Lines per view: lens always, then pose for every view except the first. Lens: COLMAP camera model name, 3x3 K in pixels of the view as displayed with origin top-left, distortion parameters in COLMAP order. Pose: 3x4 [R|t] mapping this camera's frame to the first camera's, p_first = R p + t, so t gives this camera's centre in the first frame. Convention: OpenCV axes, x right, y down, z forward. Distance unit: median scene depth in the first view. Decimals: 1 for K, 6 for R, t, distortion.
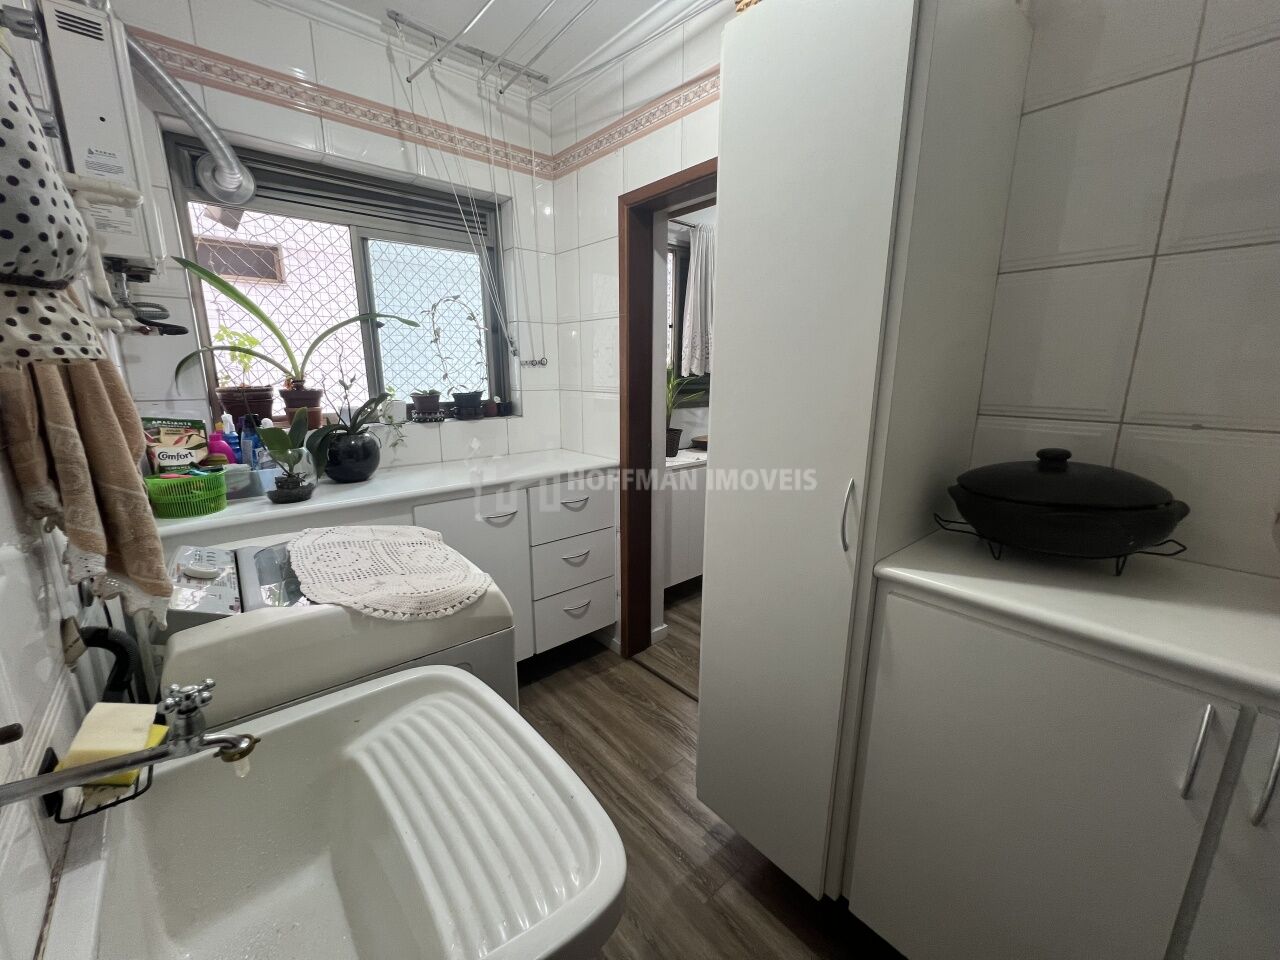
lens RADIAL K [[515.8, 0, 639.0], [0, 515.8, 484.1], [0, 0, 1]] dist [-0.002200, 0.000699]
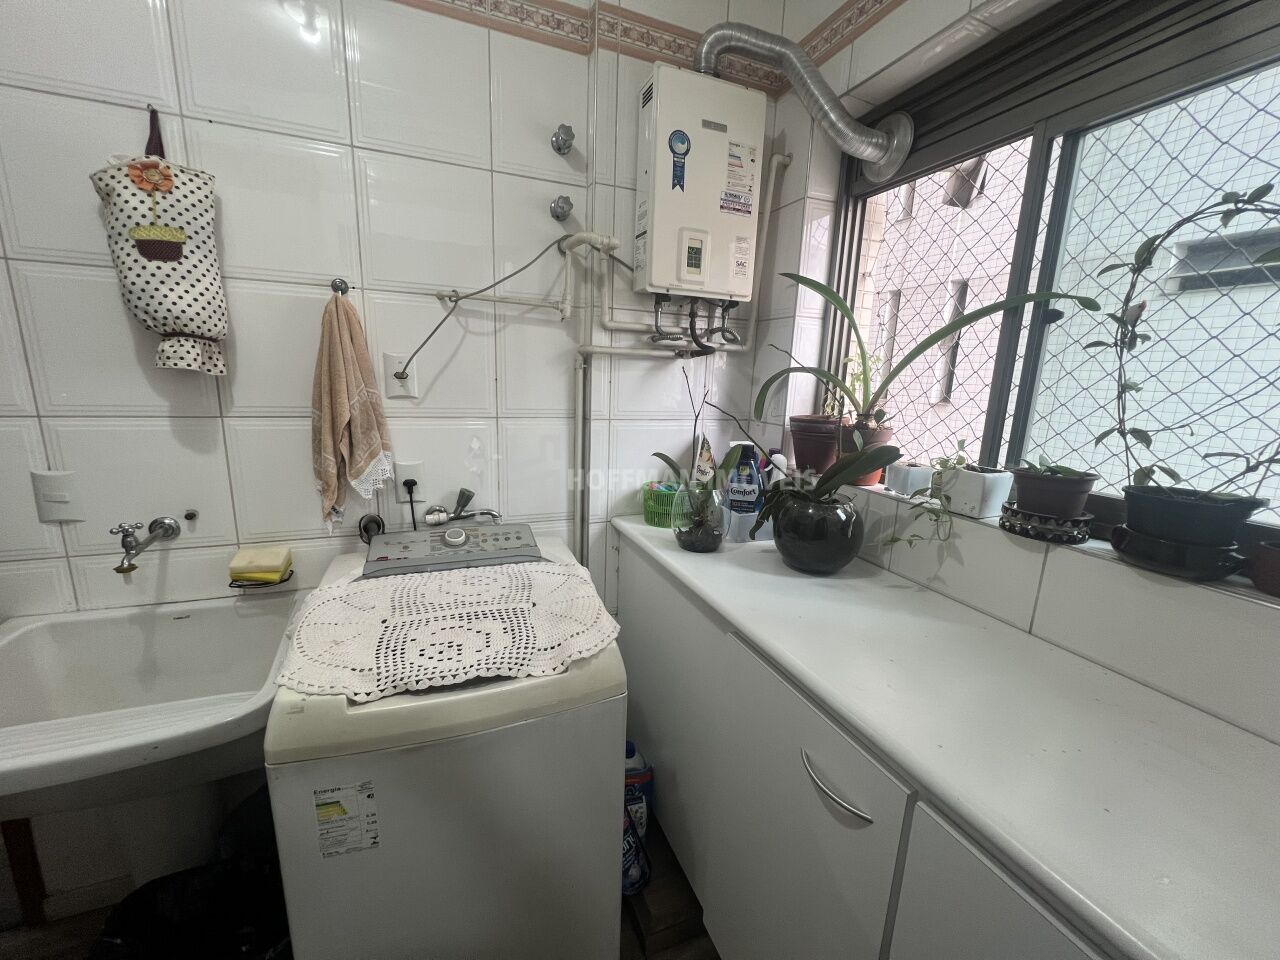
lens RADIAL K [[515.8, 0, 641.7], [0, 515.8, 480.0], [0, 0, 1]] dist [-0.002200, 0.000699]
pose [[-0.301435, 0.180943, -0.936161, 0.065030], [-0.237619, 0.936596, 0.257538, -0.132014], [0.923404, 0.300081, -0.239327, 0.539108]]
